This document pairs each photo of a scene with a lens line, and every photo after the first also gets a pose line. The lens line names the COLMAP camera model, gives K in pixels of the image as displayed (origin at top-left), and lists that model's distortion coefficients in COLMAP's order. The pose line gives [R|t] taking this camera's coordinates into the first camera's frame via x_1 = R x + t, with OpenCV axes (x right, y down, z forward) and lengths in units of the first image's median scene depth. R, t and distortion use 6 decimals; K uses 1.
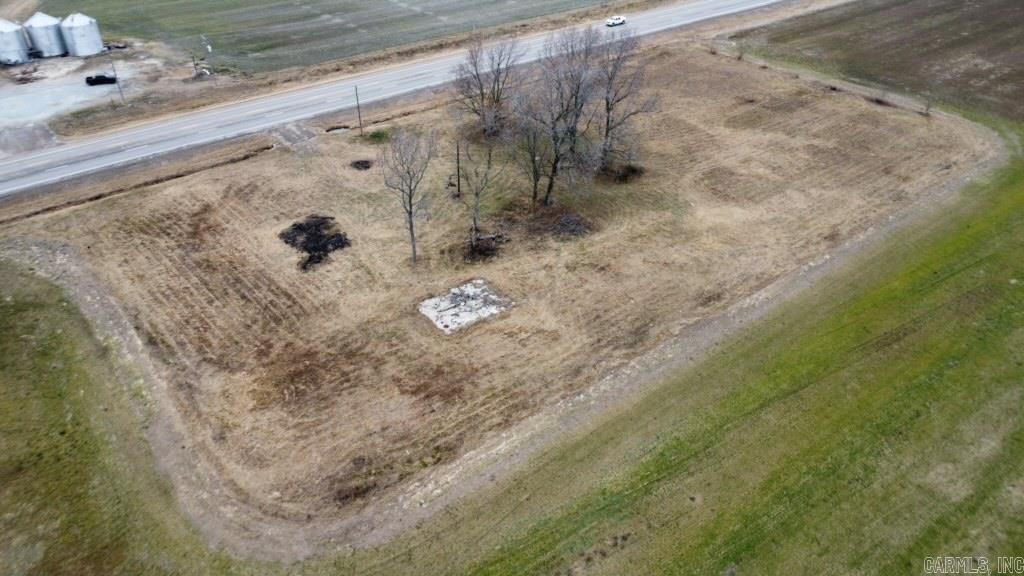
lens RADIAL K [[746.1, 0, 509.9], [0, 746.1, 290.1], [0, 0, 1]] dist [-0.025307, -0.009009]
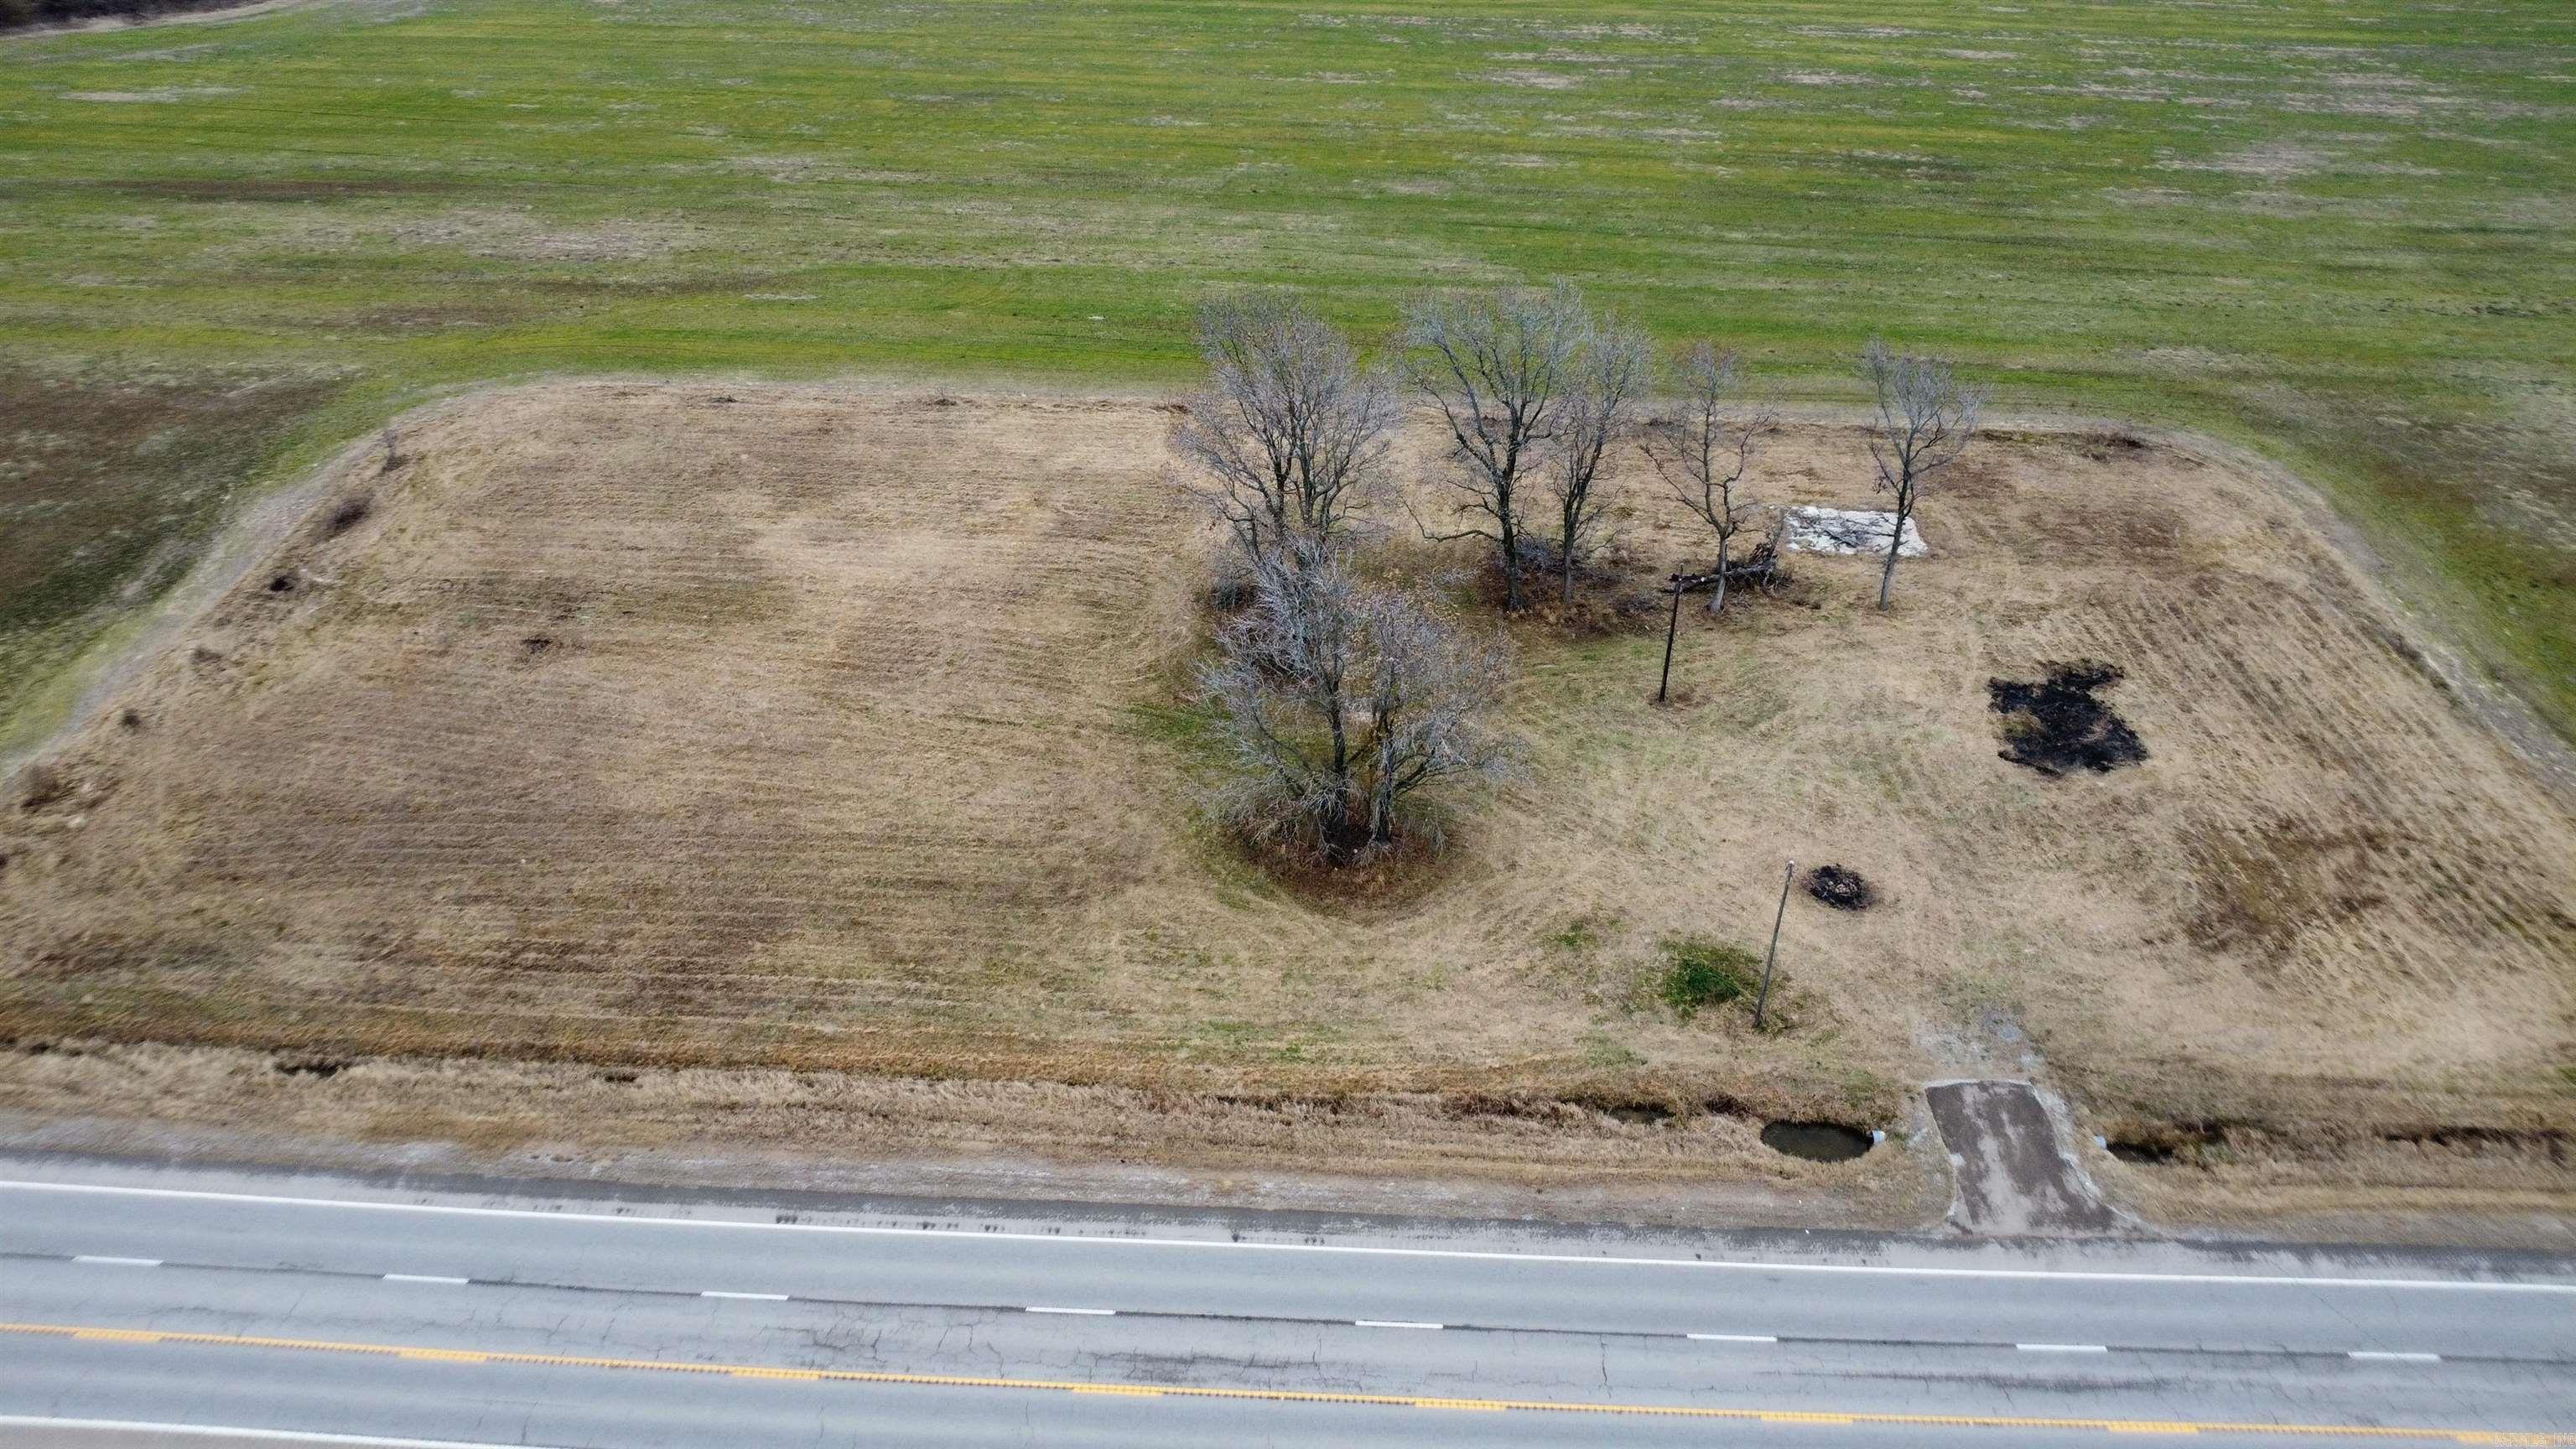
lens RADIAL K [[1877.0, 0, 1279.3], [0, 1877.0, 723.0], [0, 0, 1]] dist [-0.025307, -0.009009]
pose [[-0.757100, -0.354692, 0.548629, -0.564965], [0.355220, 0.481295, 0.801358, -1.208366], [-0.548287, 0.801592, -0.238394, 1.667360]]
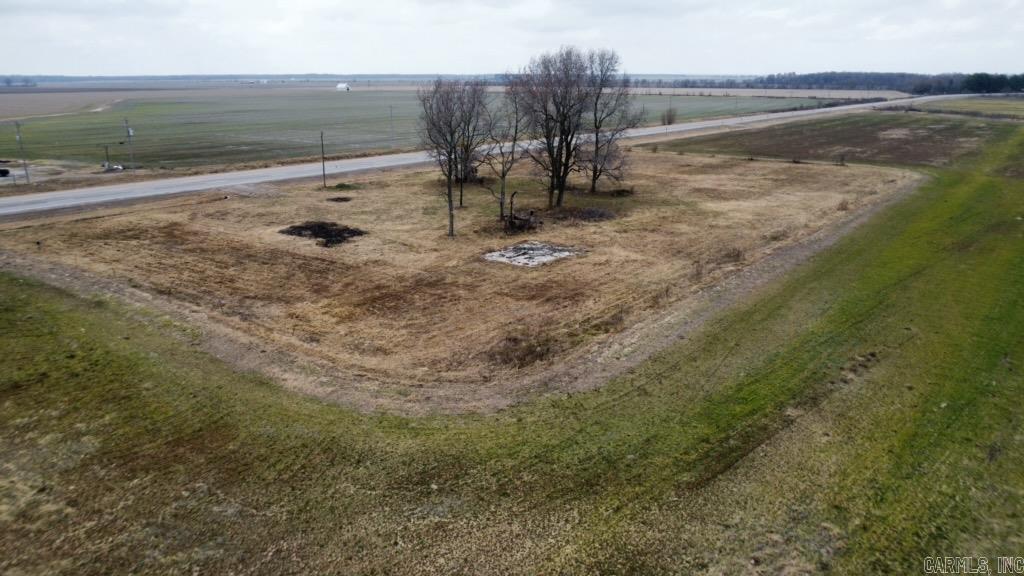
lens RADIAL K [[746.1, 0, 512.4], [0, 746.1, 286.6], [0, 0, 1]] dist [-0.025307, -0.009009]
pose [[0.970625, -0.064577, 0.231770, -0.281455], [0.133548, 0.945889, -0.295736, 0.303813], [-0.200131, 0.318001, 0.926727, 0.199183]]
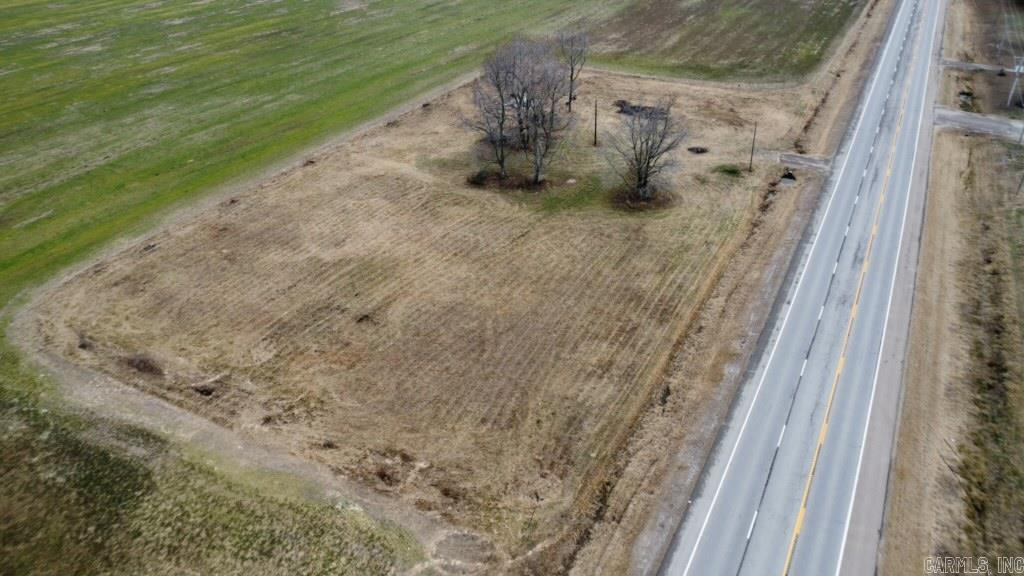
lens RADIAL K [[746.1, 0, 510.6], [0, 746.1, 286.3], [0, 0, 1]] dist [-0.025307, -0.009009]
pose [[-0.916326, 0.208851, -0.341655, 0.671009], [-0.225208, 0.436697, 0.870963, -1.345674], [0.331102, 0.875030, -0.353122, 1.980537]]
